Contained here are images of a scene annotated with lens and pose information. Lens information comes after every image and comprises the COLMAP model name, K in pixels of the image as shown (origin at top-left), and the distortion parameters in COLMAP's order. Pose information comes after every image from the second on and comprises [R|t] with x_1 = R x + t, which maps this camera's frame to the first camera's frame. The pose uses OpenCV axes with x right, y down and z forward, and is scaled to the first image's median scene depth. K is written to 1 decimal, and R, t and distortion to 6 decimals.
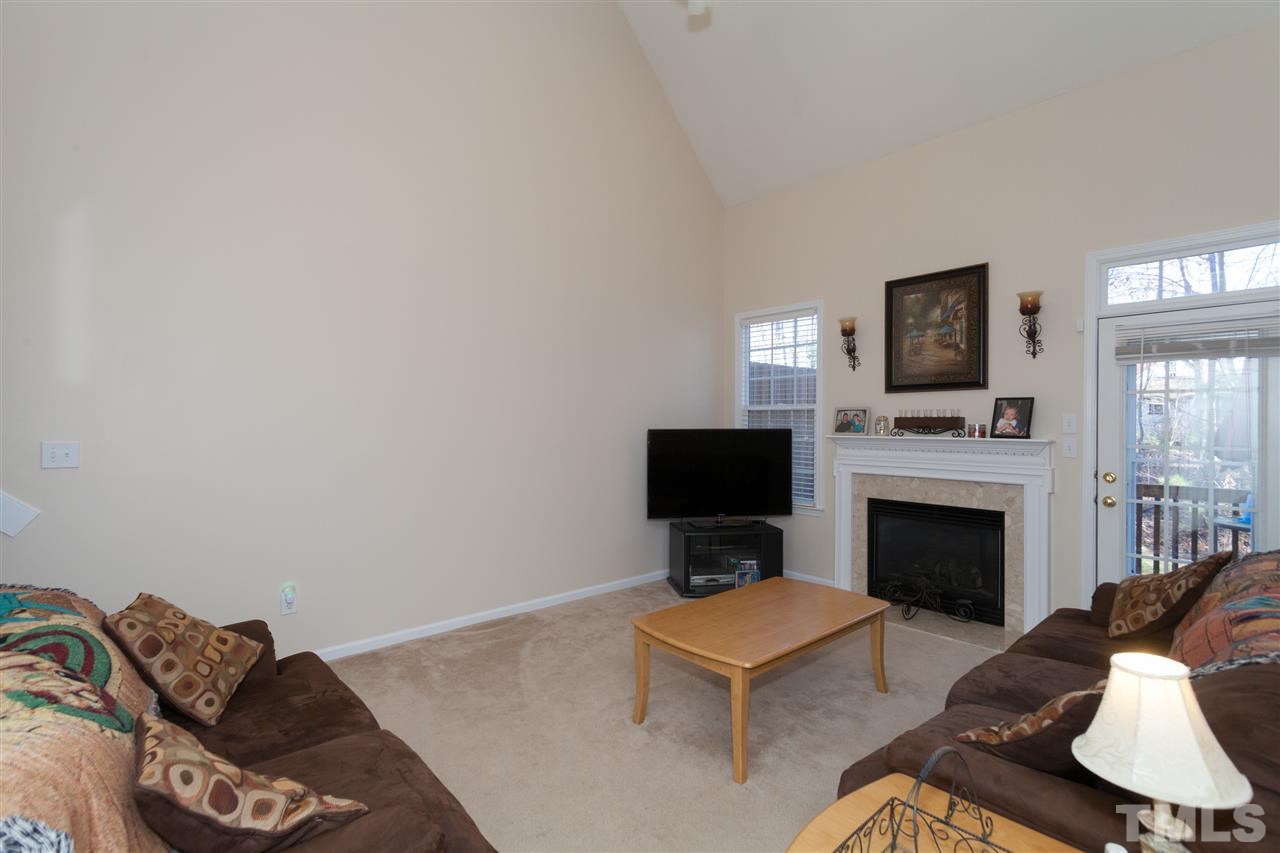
lens RADIAL K [[604.7, 0, 628.4], [0, 604.7, 425.2], [0, 0, 1]] dist [0.017319, -0.000143]
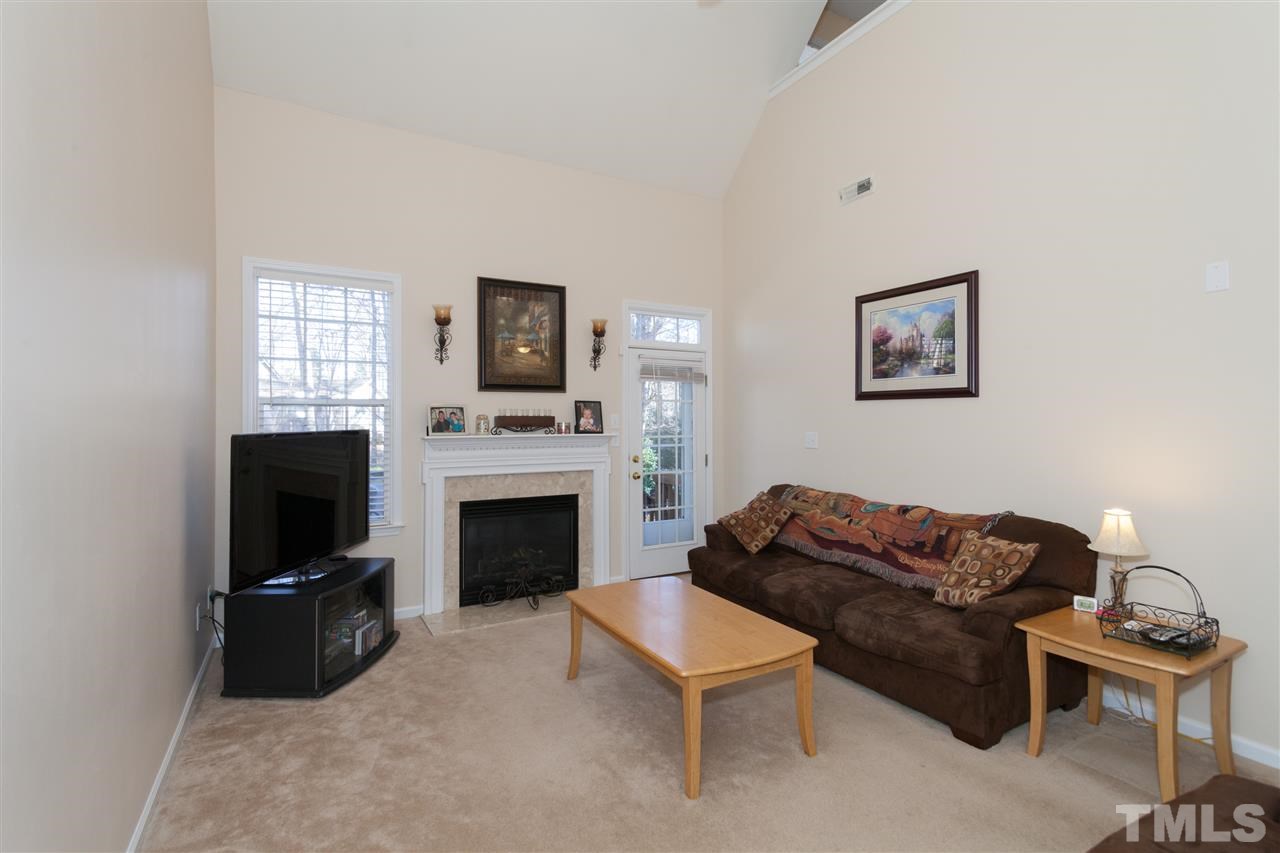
lens RADIAL K [[604.7, 0, 647.1], [0, 604.7, 417.3], [0, 0, 1]] dist [0.017319, -0.000143]
pose [[0.197520, 0.004310, 0.980289, -0.506000], [0.007930, 0.999951, -0.005994, -0.002946], [-0.980267, 0.008957, 0.197476, 0.579196]]
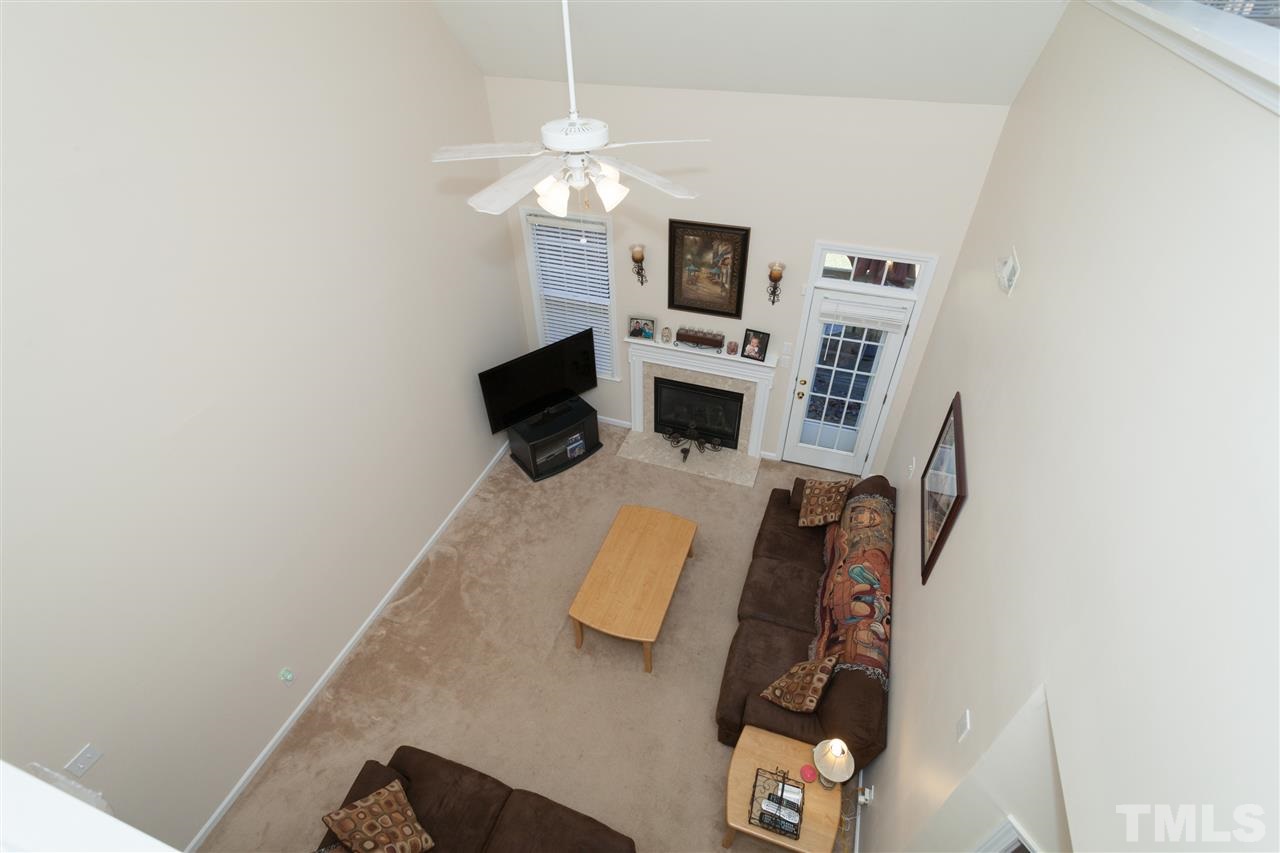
lens RADIAL K [[604.7, 0, 641.6], [0, 604.7, 433.7], [0, 0, 1]] dist [0.017319, -0.000143]
pose [[0.873556, -0.328820, 0.358856, -0.159409], [0.018637, 0.759346, 0.650421, -0.704945], [-0.486367, -0.561491, 0.669459, 0.062186]]
